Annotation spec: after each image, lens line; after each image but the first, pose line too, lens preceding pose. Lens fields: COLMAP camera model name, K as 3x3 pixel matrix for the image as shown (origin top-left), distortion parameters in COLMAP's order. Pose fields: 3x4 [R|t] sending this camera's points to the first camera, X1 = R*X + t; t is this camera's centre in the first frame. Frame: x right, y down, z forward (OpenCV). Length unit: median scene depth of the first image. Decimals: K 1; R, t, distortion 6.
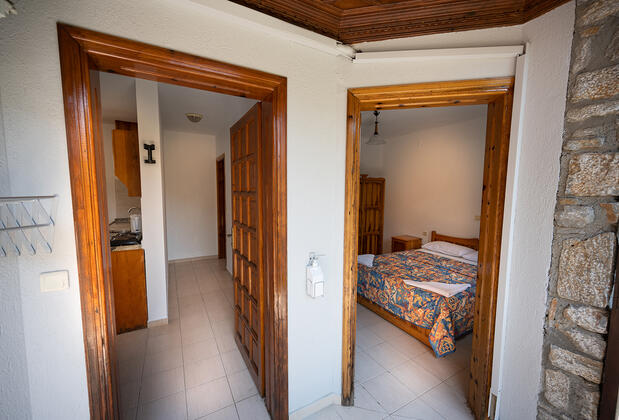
lens RADIAL K [[246.5, 0, 309.5], [0, 246.5, 210.0], [0, 0, 1]] dist [0.000270, -0.000069]
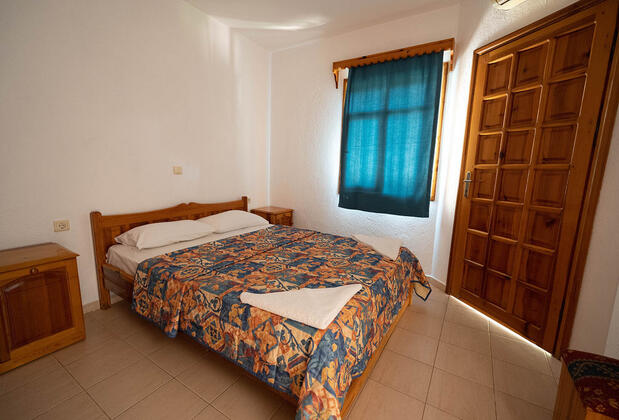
lens RADIAL K [[265.5, 0, 309.5], [0, 265.5, 210.0], [0, 0, 1]] dist [0.000599, 0.000032]
pose [[-0.475523, -0.160742, 0.864893, -0.080452], [0.042802, 0.977772, 0.205254, 0.007586], [-0.878662, 0.134622, -0.458073, 1.276168]]
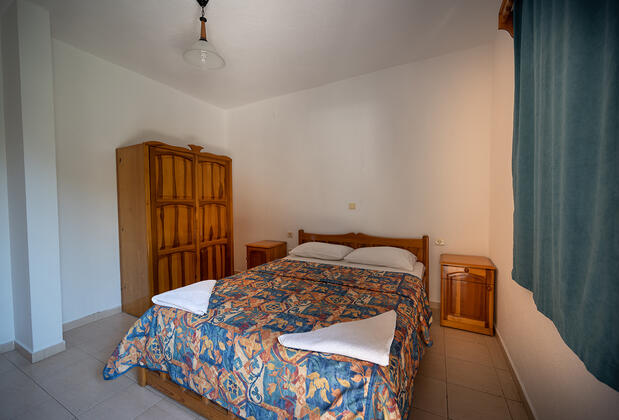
lens RADIAL K [[246.5, 0, 309.5], [0, 246.5, 210.0], [0, 0, 1]] dist [0.000270, -0.000069]
pose [[0.837377, -0.037558, 0.545333, 0.176854], [0.066274, 0.997253, -0.033084, 0.074478], [-0.542593, 0.063845, 0.837566, 0.520472]]
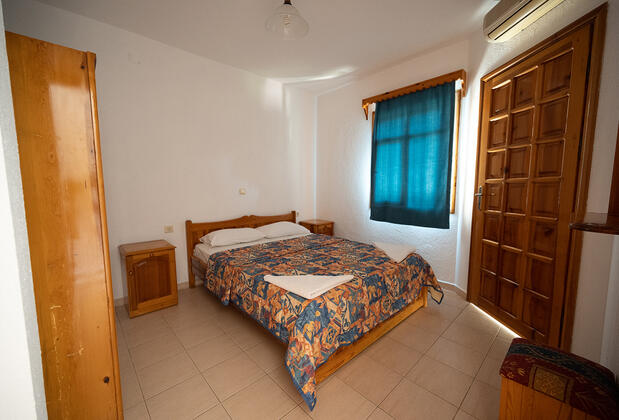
lens RADIAL K [[246.5, 0, 309.5], [0, 246.5, 210.0], [0, 0, 1]] dist [0.000270, -0.000069]
pose [[-0.235363, -0.103233, 0.966409, -0.238229], [0.083054, 0.988569, 0.125827, 0.008789], [-0.968352, 0.109879, -0.224099, 1.209468]]
